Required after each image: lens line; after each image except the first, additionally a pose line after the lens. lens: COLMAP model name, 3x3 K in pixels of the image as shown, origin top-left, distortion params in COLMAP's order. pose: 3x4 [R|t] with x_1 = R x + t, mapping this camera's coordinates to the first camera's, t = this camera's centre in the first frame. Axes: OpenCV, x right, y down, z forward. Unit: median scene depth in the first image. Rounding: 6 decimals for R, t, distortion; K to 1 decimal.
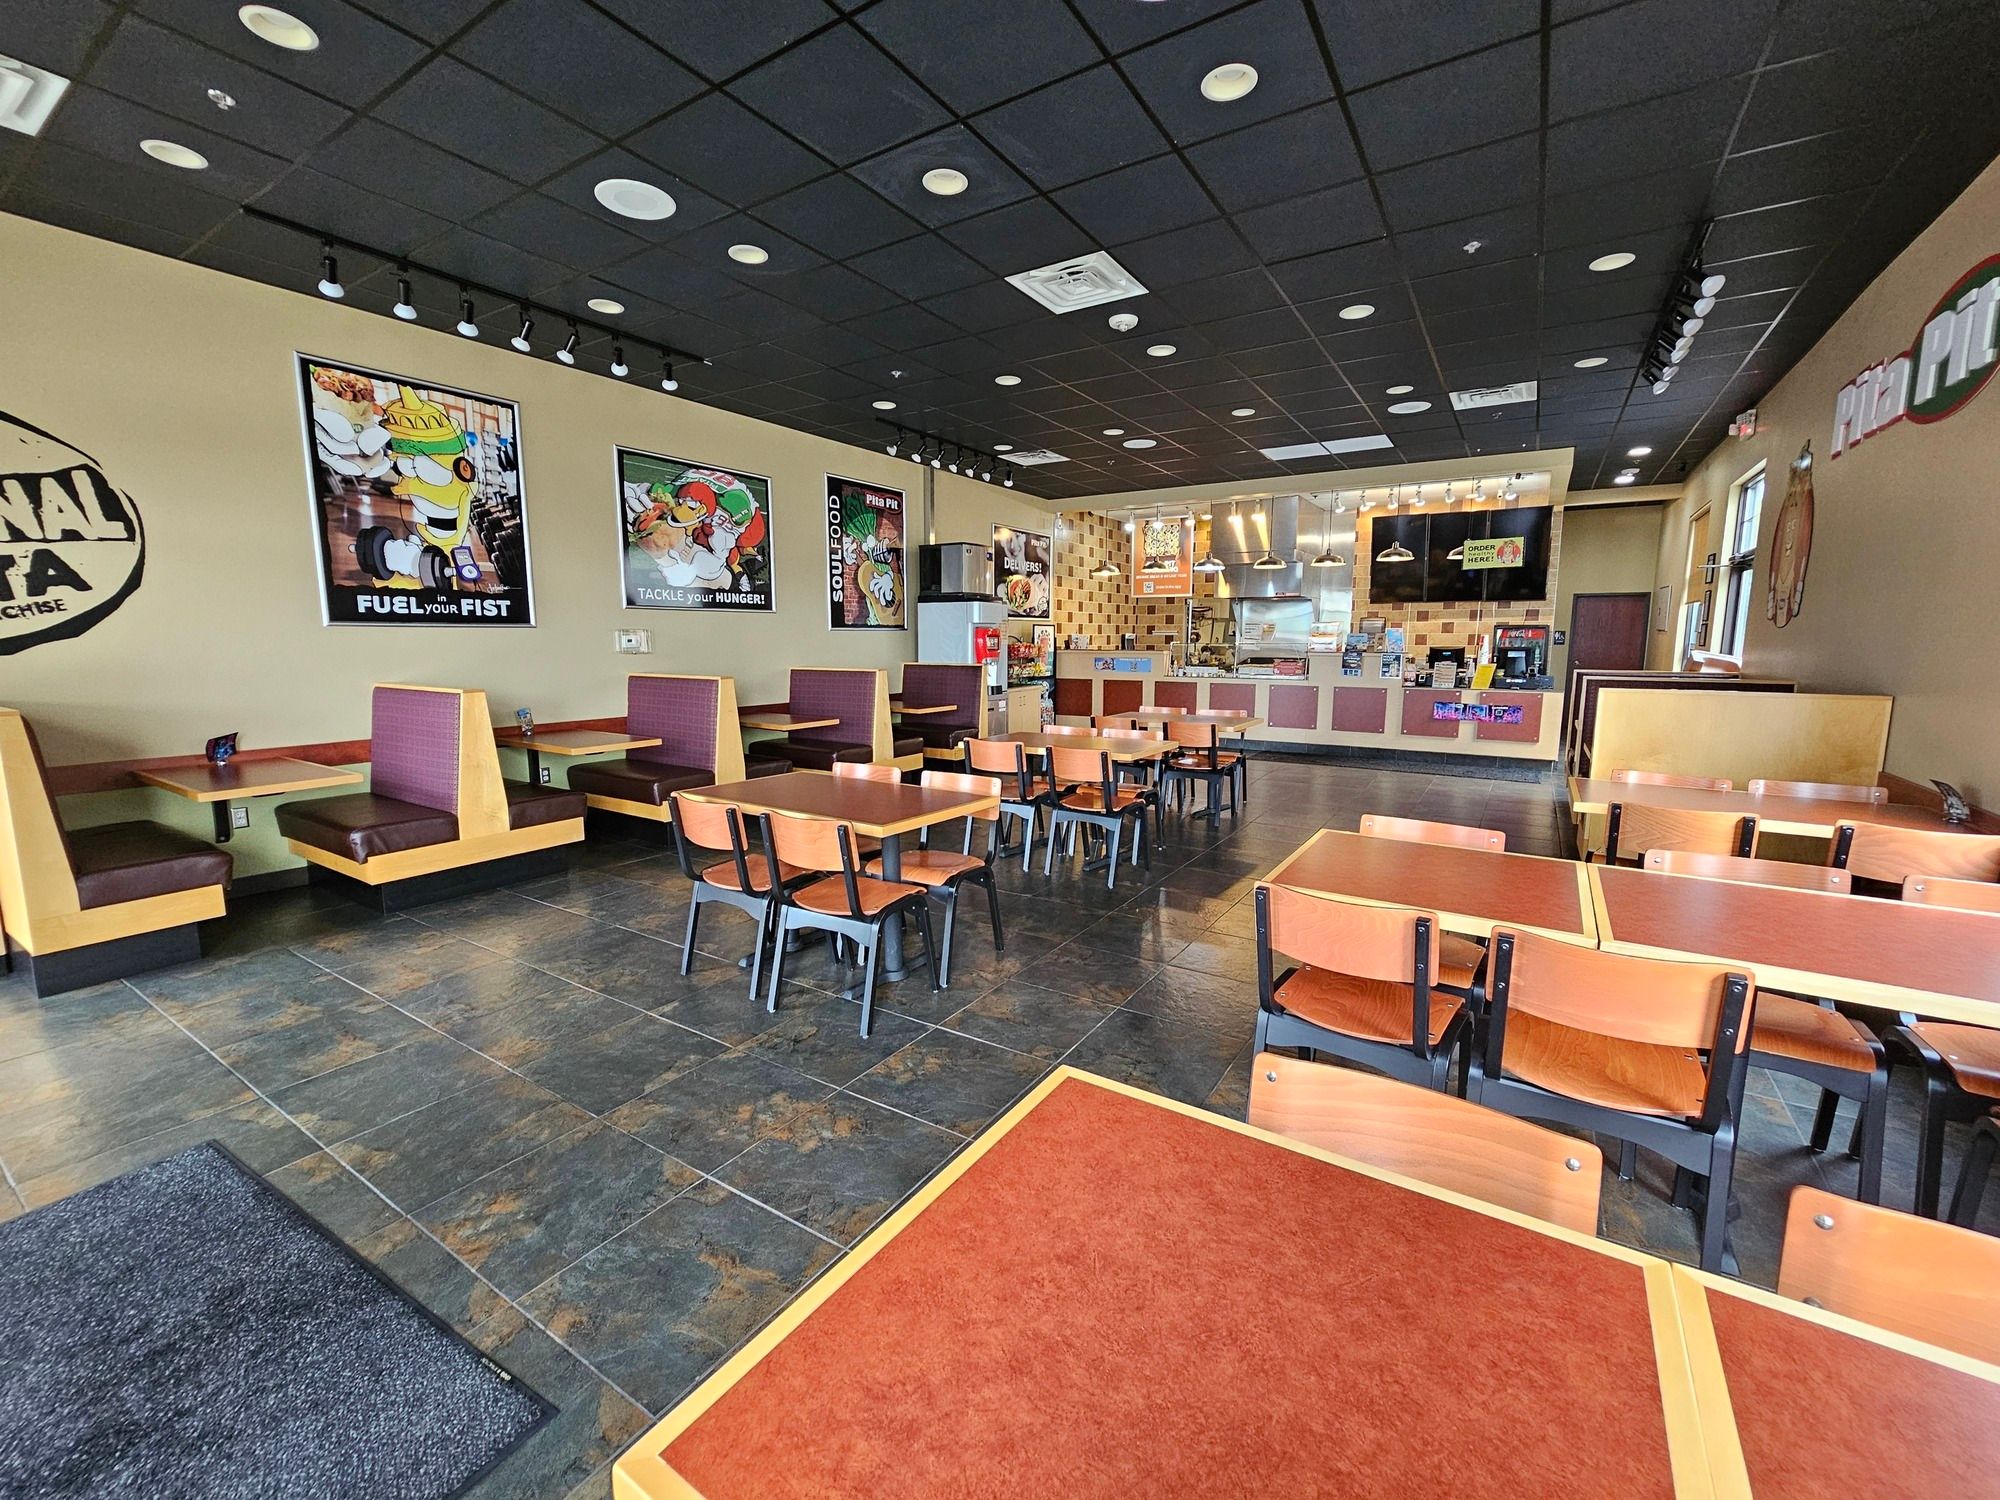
lens RADIAL K [[820.5, 0, 1004.9], [0, 820.5, 750.2], [0, 0, 1]] dist [-0.002136, -0.000624]
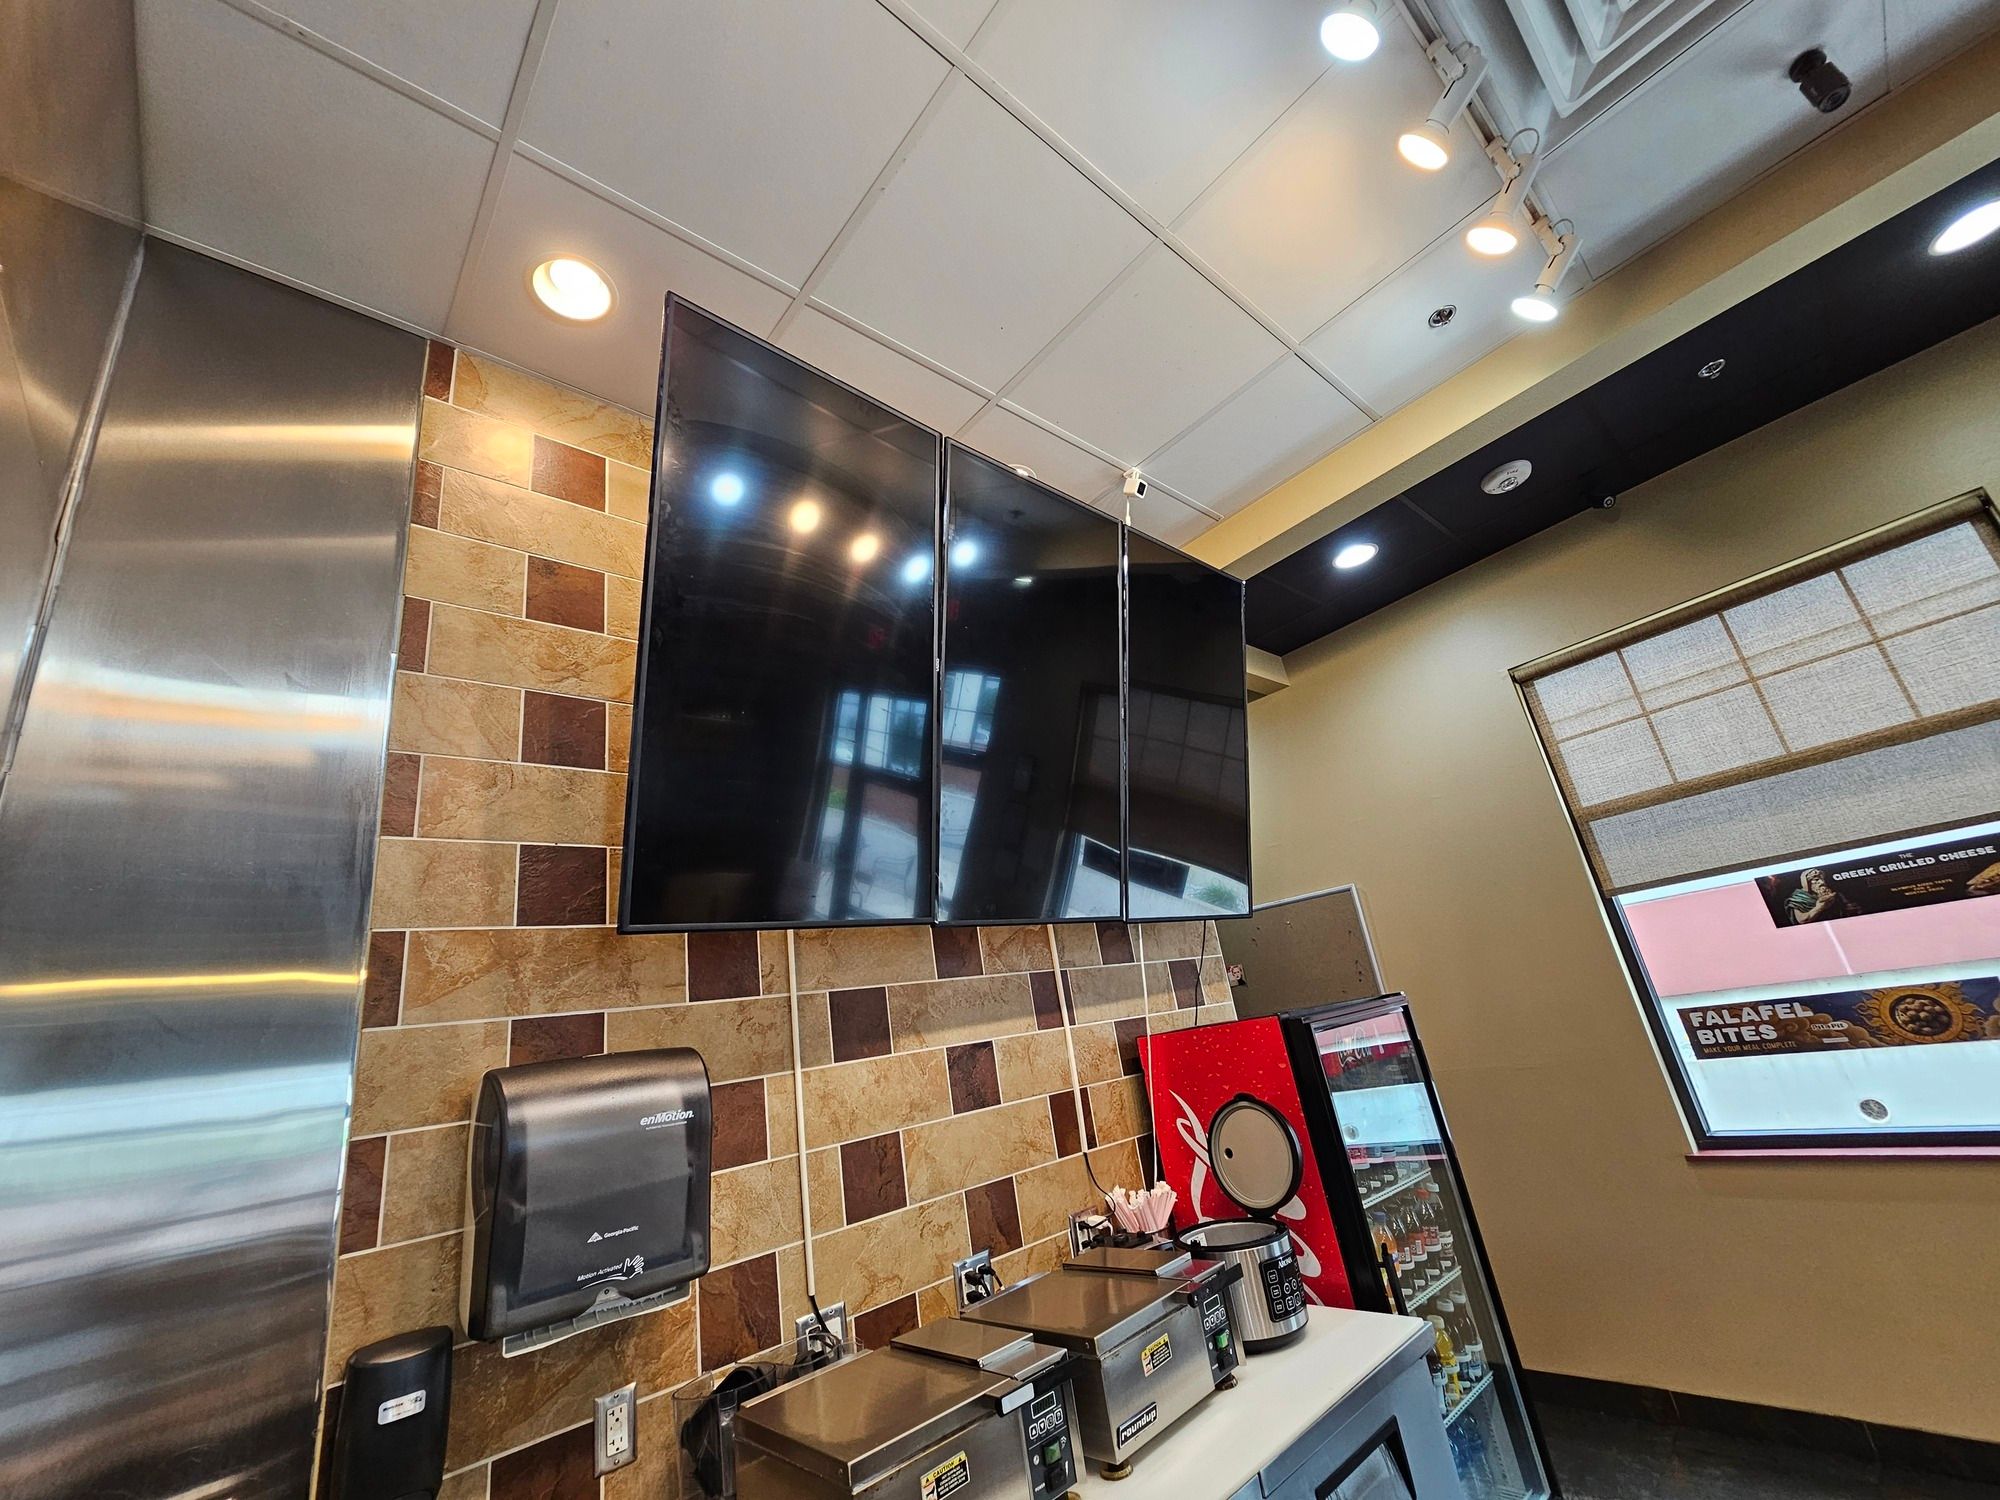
lens RADIAL K [[820.5, 0, 1001.9], [0, 820.5, 752.3], [0, 0, 1]] dist [-0.002136, -0.000624]
pose [[0.275755, 0.279797, 0.919605, 0.442005], [0.281503, 0.891245, -0.355581, -0.184834], [-0.919084, 0.356924, 0.167002, 1.180124]]
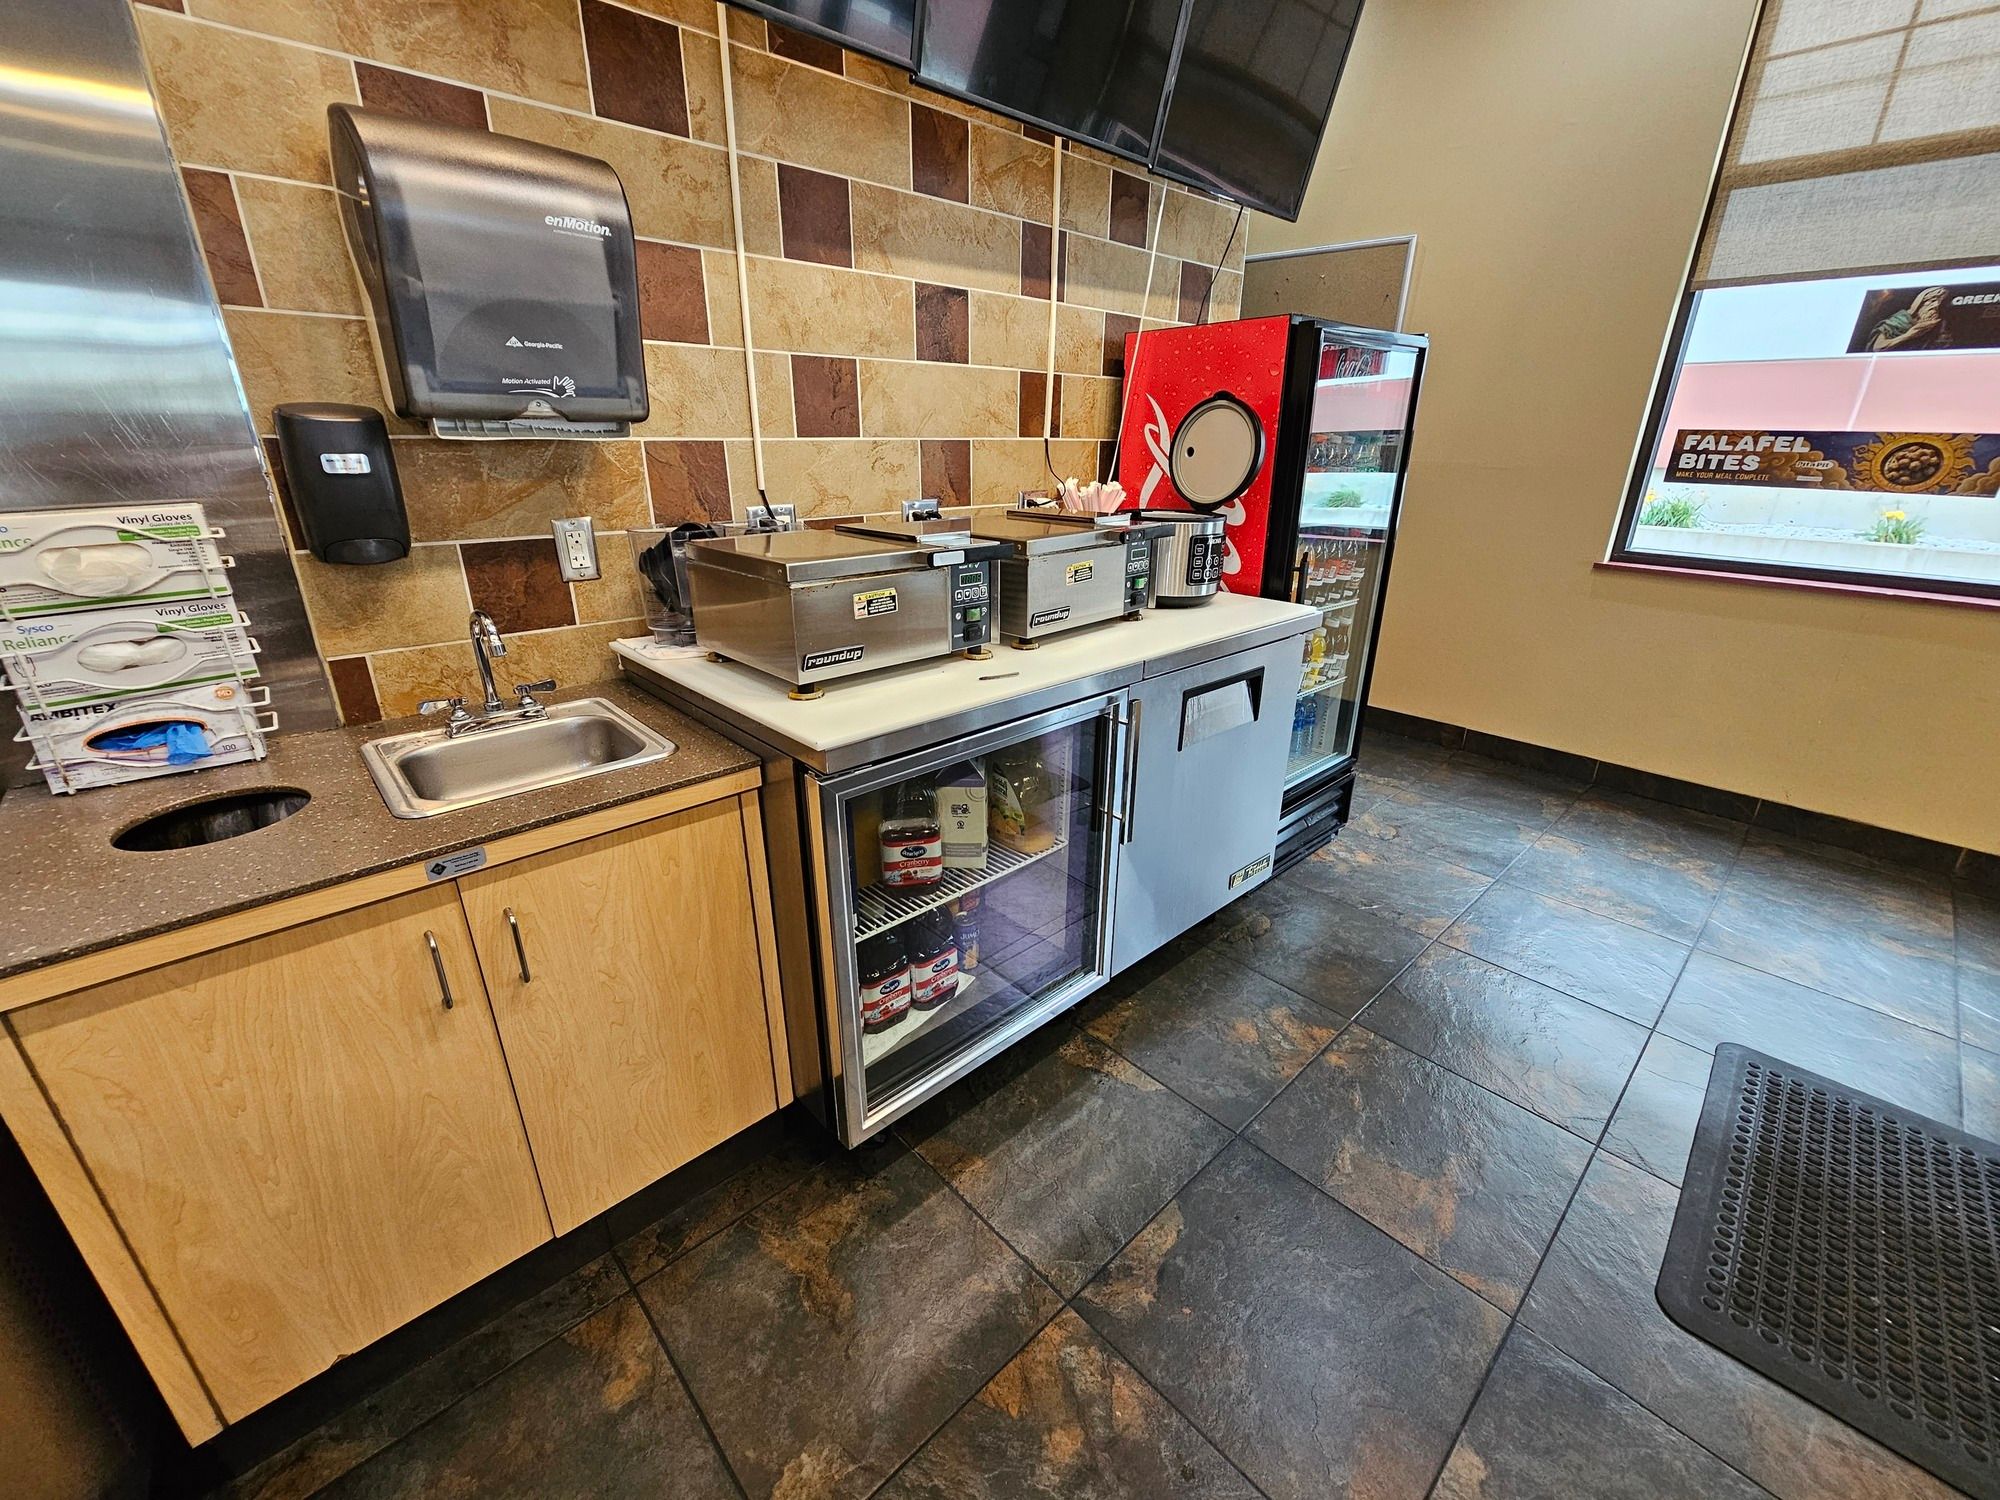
lens RADIAL K [[820.5, 0, 1002.9], [0, 820.5, 751.4], [0, 0, 1]] dist [-0.002136, -0.000624]
pose [[0.248671, -0.349287, 0.903416, 0.455285], [0.124182, 0.936514, 0.327902, -0.152353], [-0.960595, 0.030648, 0.276259, 1.189676]]
